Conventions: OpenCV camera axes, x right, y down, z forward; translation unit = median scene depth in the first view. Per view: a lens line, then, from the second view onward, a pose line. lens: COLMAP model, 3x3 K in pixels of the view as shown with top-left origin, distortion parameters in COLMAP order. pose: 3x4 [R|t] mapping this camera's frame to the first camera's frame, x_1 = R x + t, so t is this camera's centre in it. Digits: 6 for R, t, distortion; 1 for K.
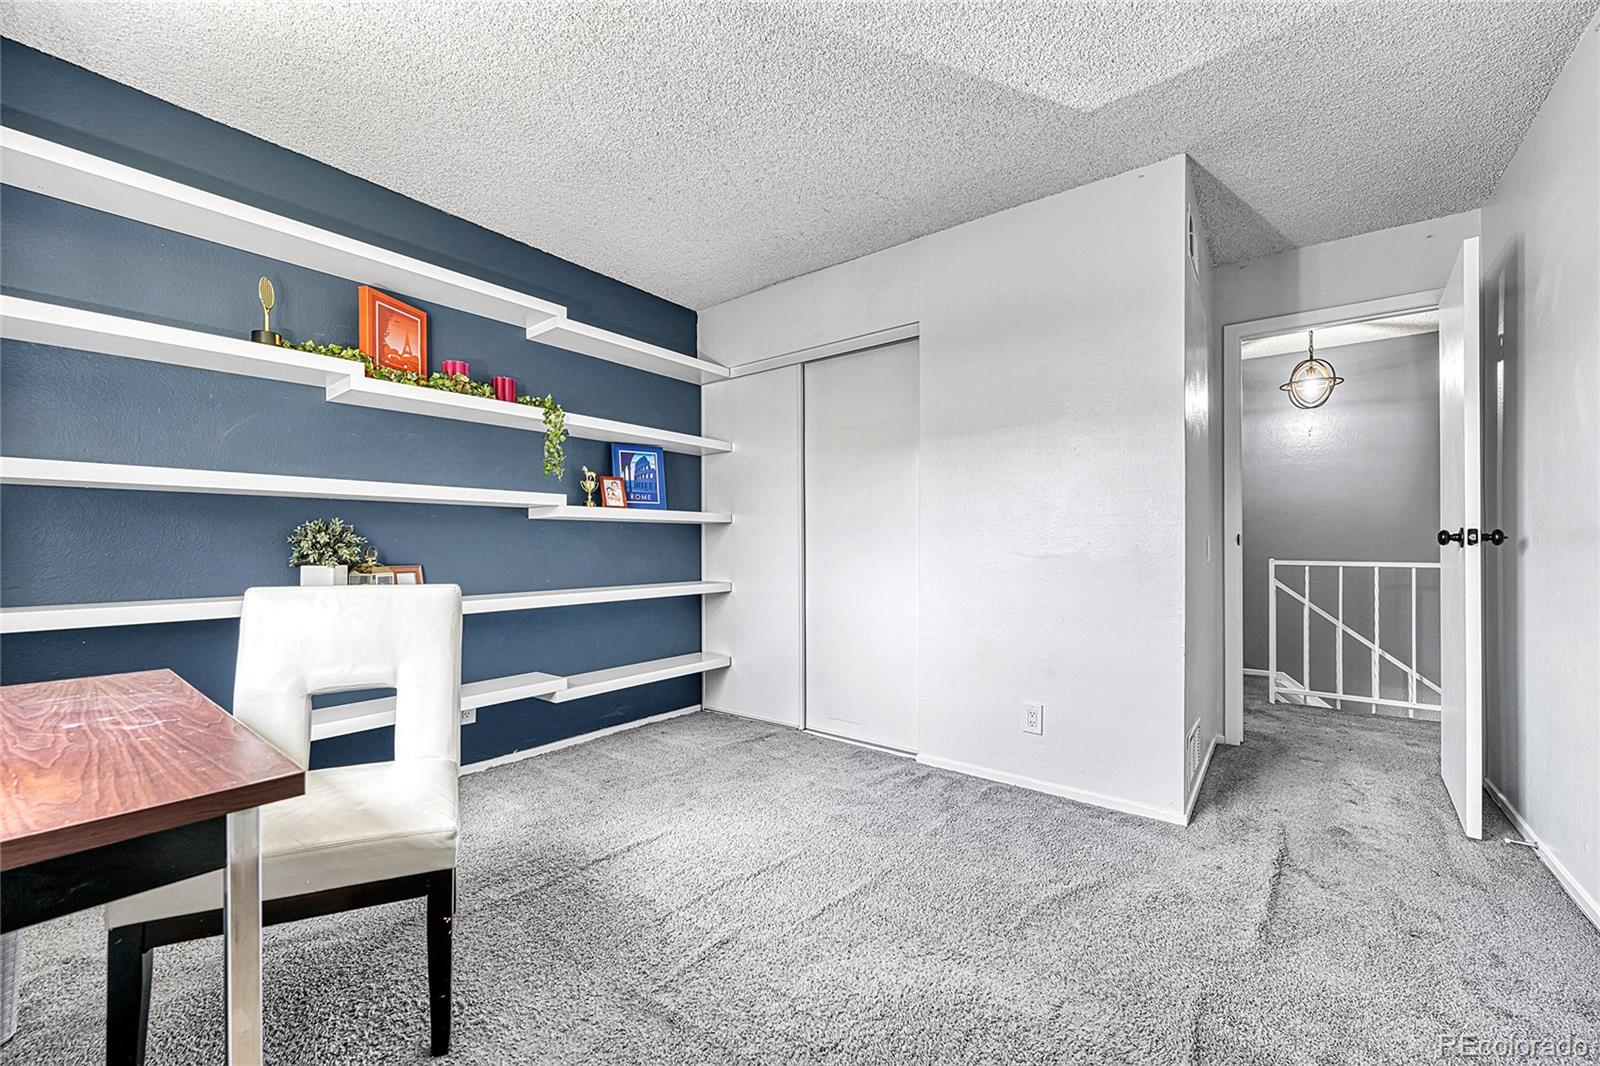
lens RADIAL K [[633.6, 0, 799.9], [0, 633.6, 541.9], [0, 0, 1]] dist [-0.002354, 0.000450]
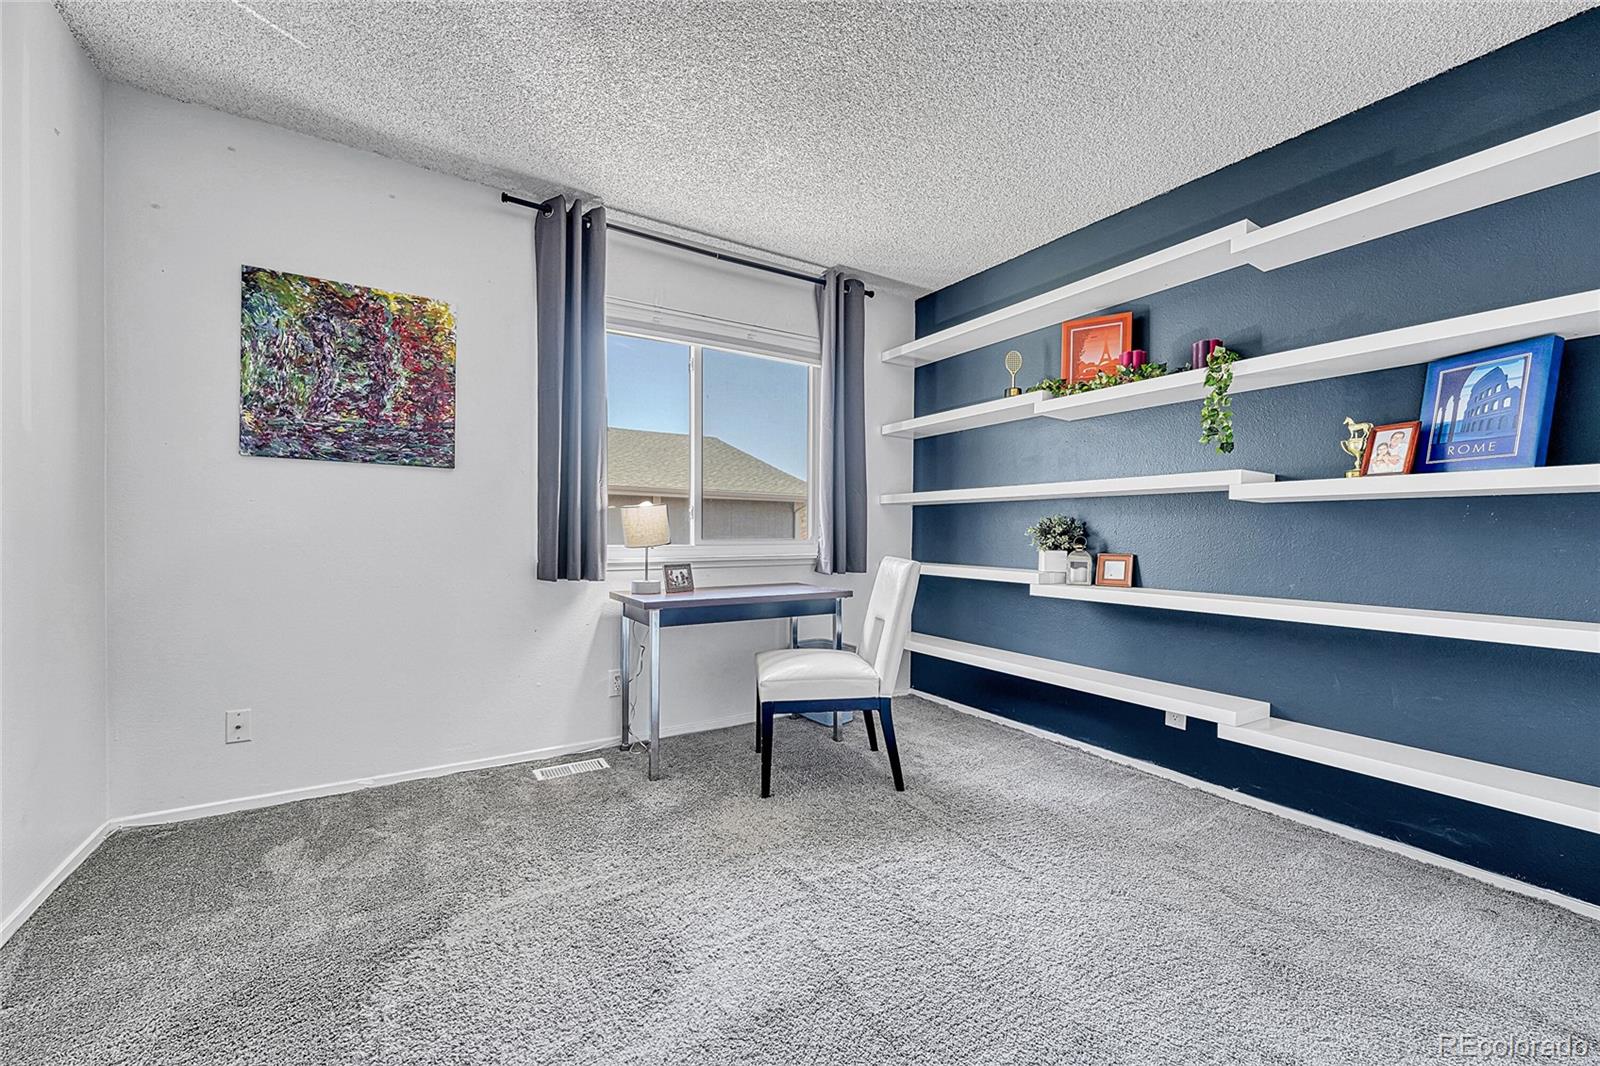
lens RADIAL K [[633.6, 0, 799.9], [0, 633.6, 541.9], [0, 0, 1]] dist [-0.002354, 0.000450]
pose [[-0.337627, 0.002618, -0.941276, 0.466968], [-0.016607, 0.999824, 0.008738, 0.013266], [0.941134, 0.018582, -0.337524, 0.686467]]
